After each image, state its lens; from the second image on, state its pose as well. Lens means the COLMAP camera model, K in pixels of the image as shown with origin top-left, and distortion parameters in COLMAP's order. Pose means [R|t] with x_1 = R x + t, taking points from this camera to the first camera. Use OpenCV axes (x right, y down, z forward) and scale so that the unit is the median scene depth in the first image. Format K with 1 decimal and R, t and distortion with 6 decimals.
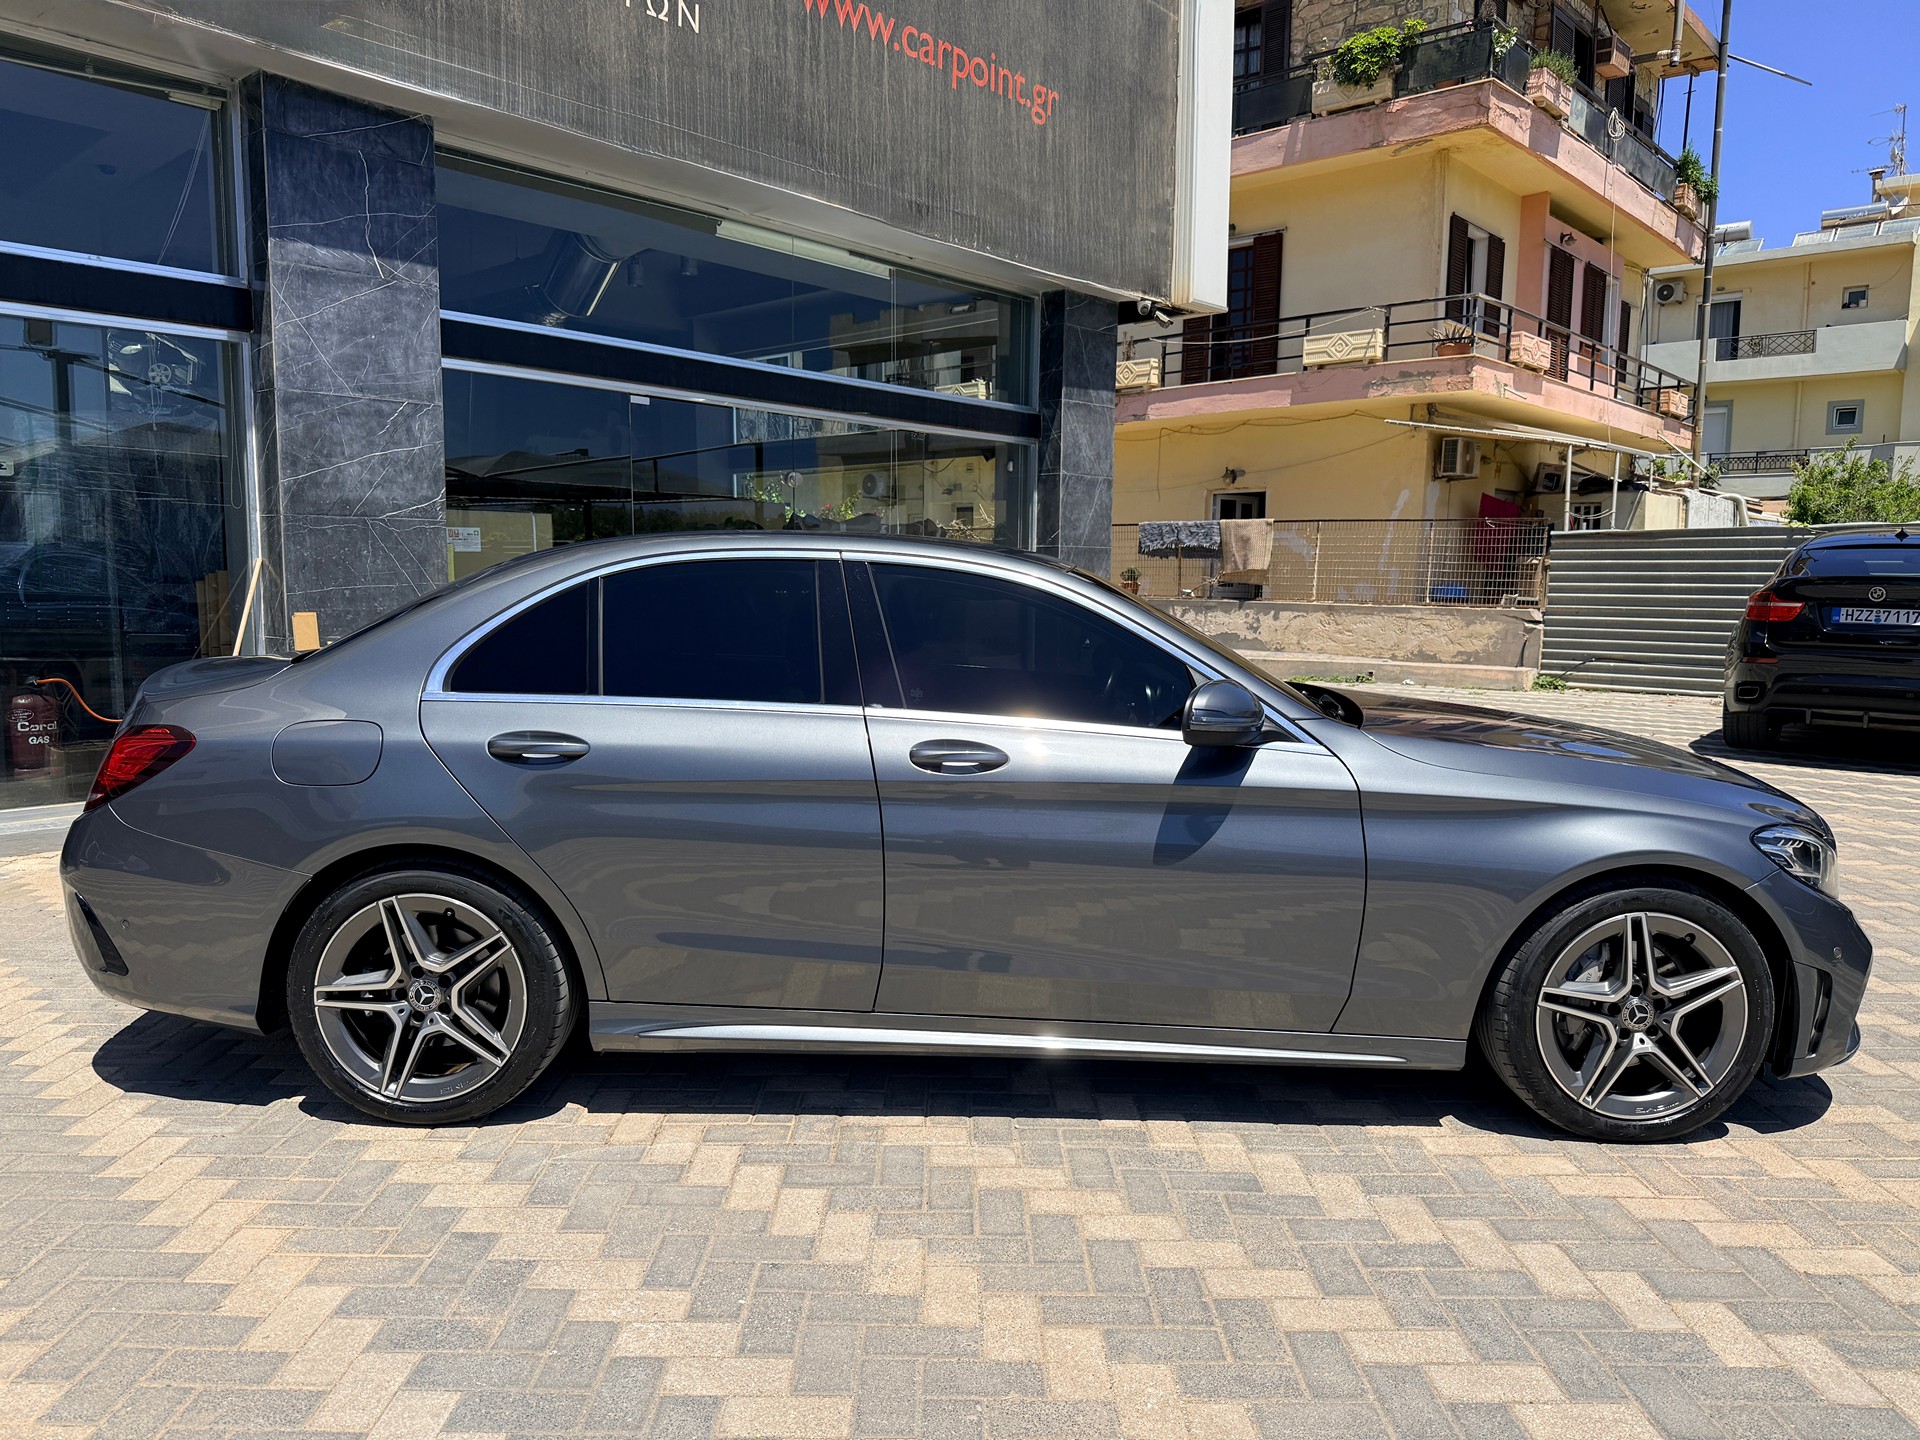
lens RADIAL K [[1369.0, 0, 960.3], [0, 1369.0, 721.7], [0, 0, 1]] dist [0.023039, -0.035730]
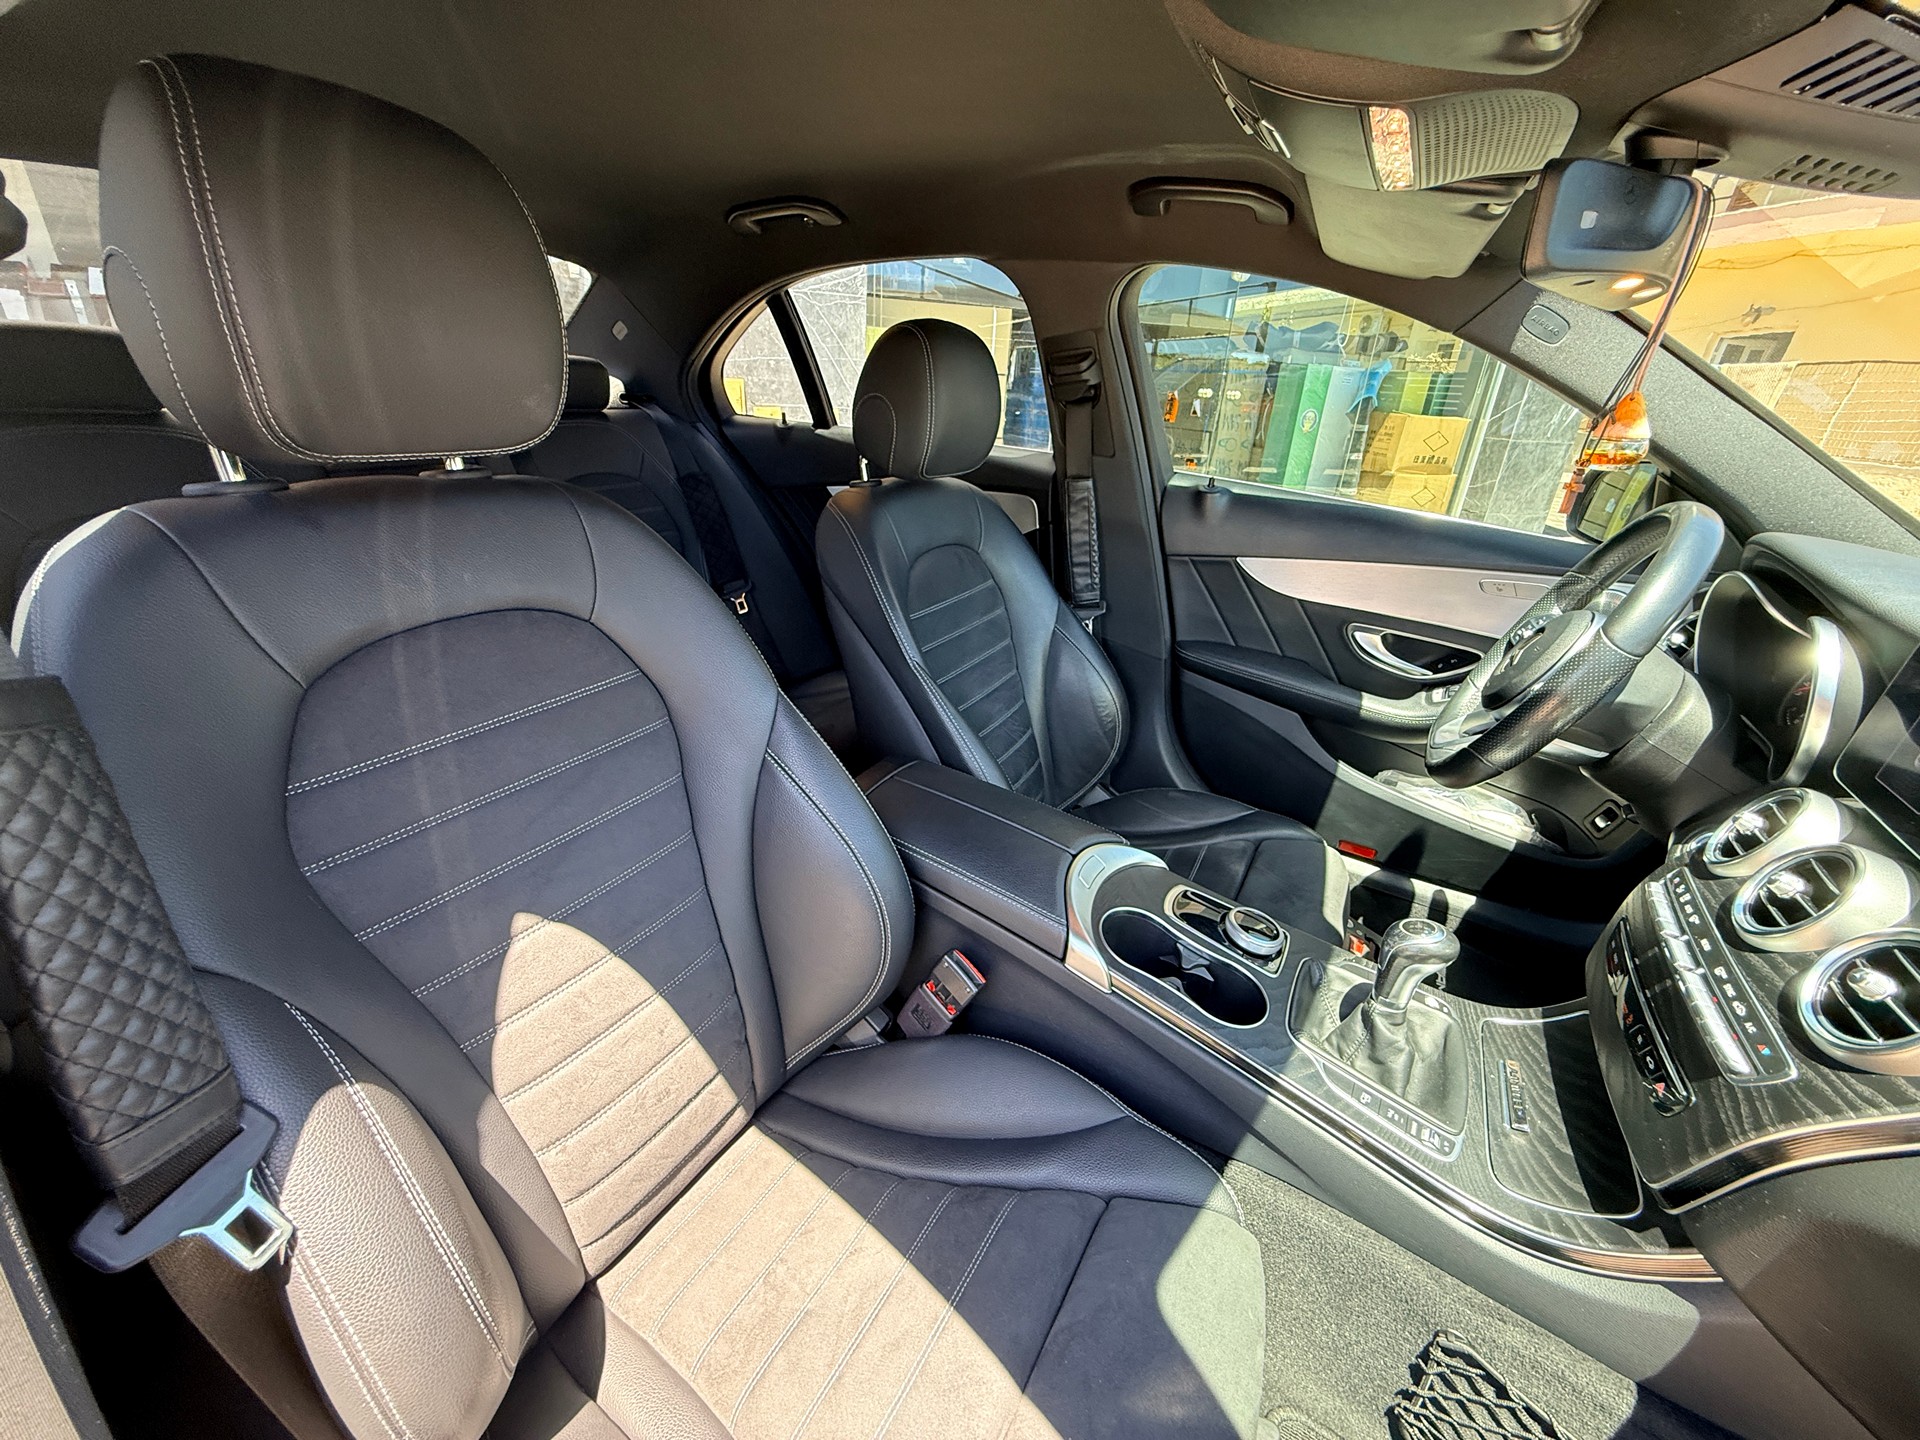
lens RADIAL K [[764.7, 0, 961.4], [0, 764.7, 718.7], [0, 0, 1]] dist [0.003168, -0.001776]
pose [[0.864916, 0.237301, -0.442275, 0.032394], [-0.103881, 0.946729, 0.304815, -0.023934], [0.491048, -0.217696, 0.843493, 0.468302]]
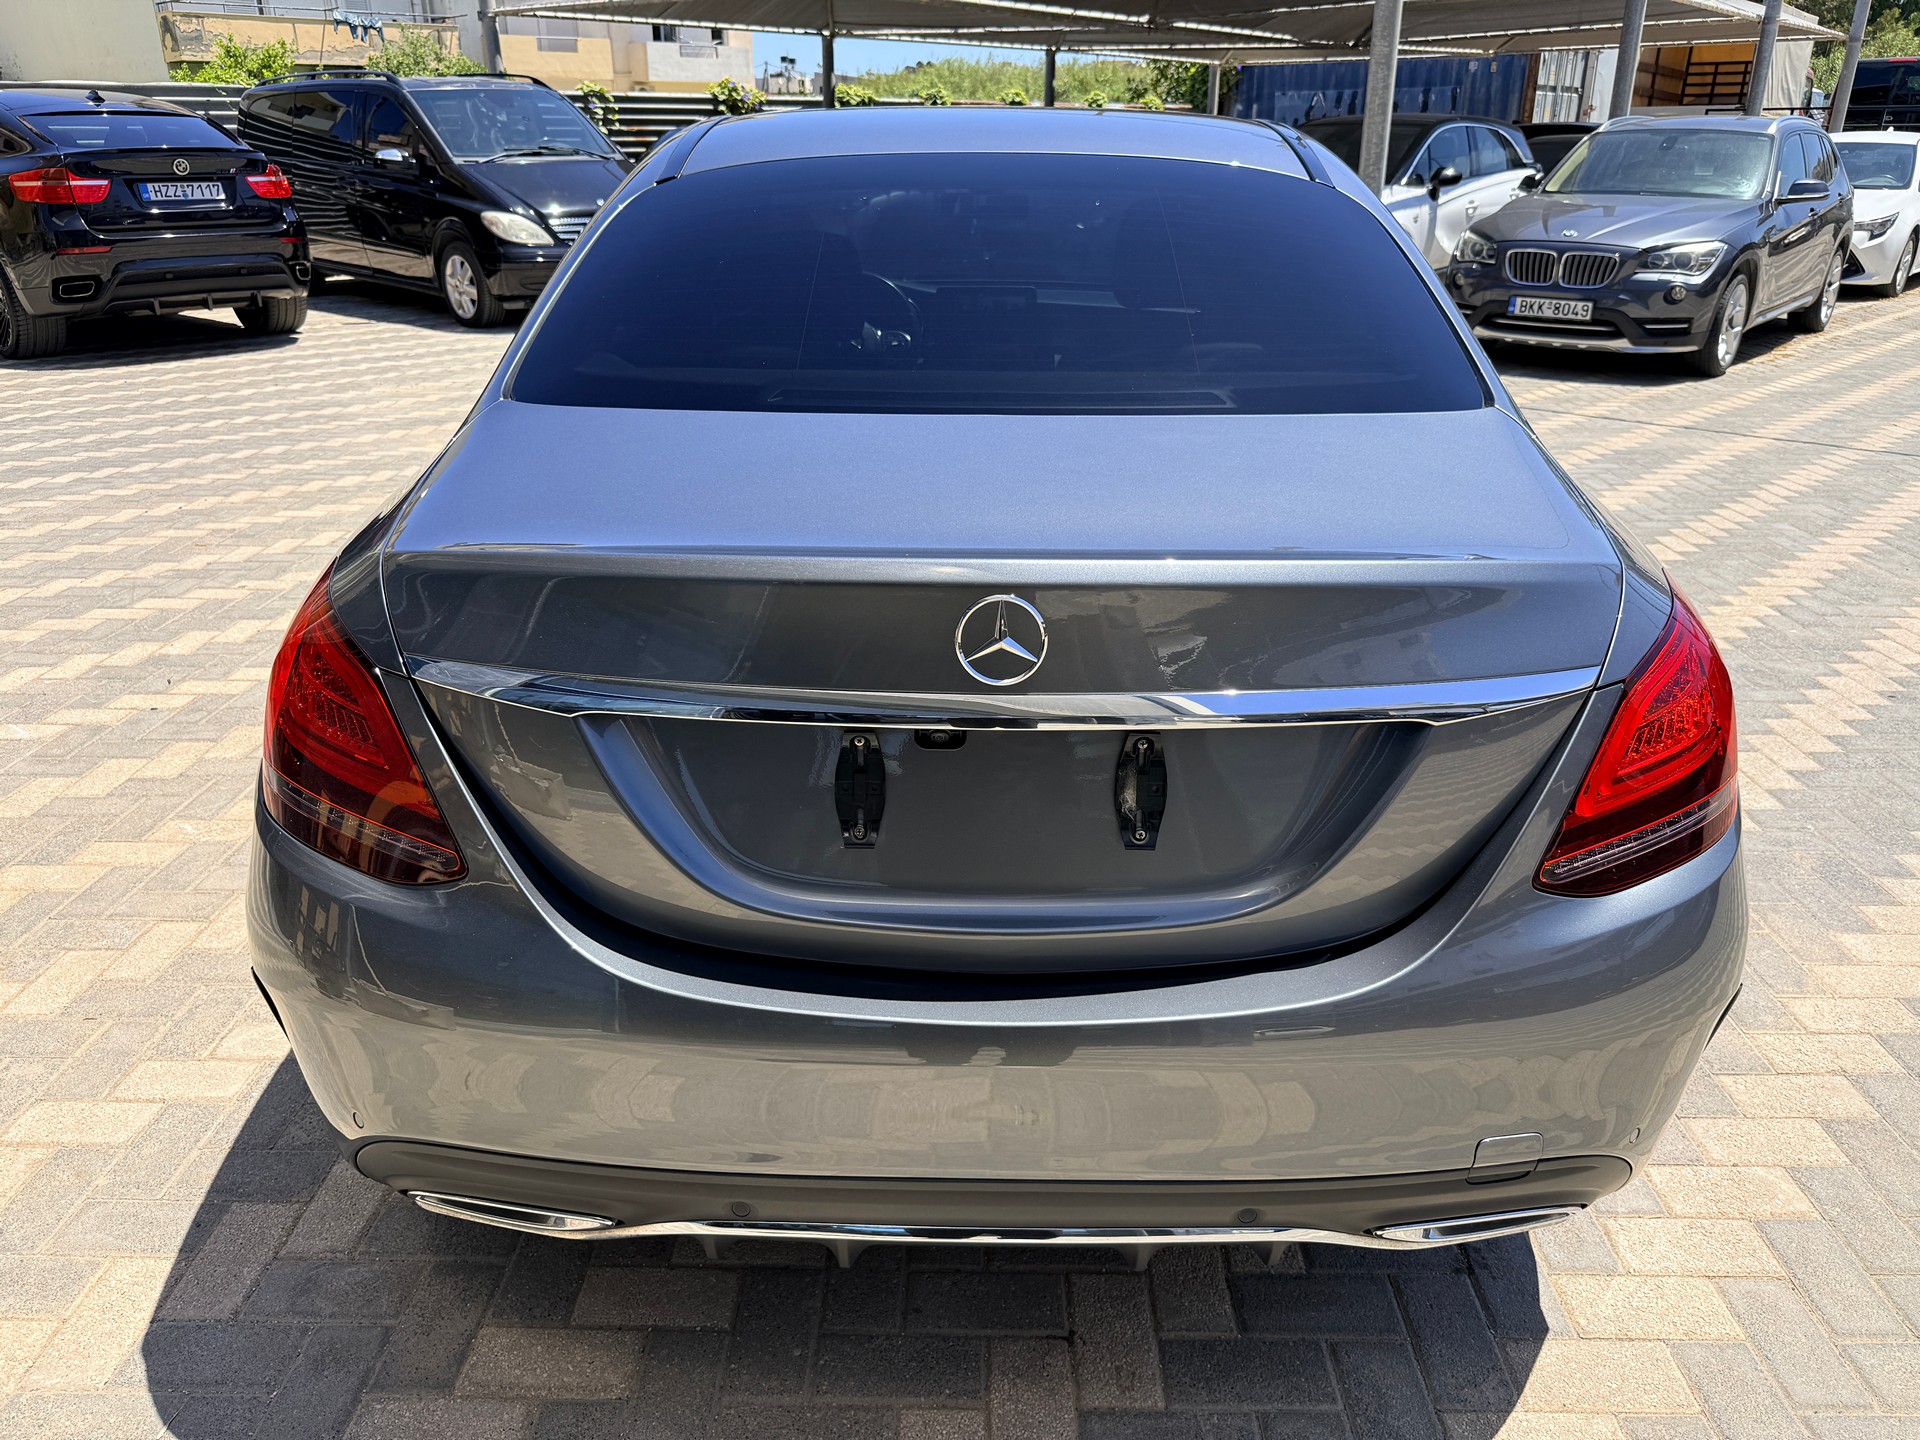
lens RADIAL K [[1369.0, 0, 962.9], [0, 1369.0, 686.0], [0, 0, 1]] dist [0.023039, -0.035730]
pose [[0.012826, -0.379155, 0.925244, -0.471686], [0.112310, 0.920012, 0.375453, -0.074842], [-0.993590, 0.099098, 0.054383, 0.557297]]
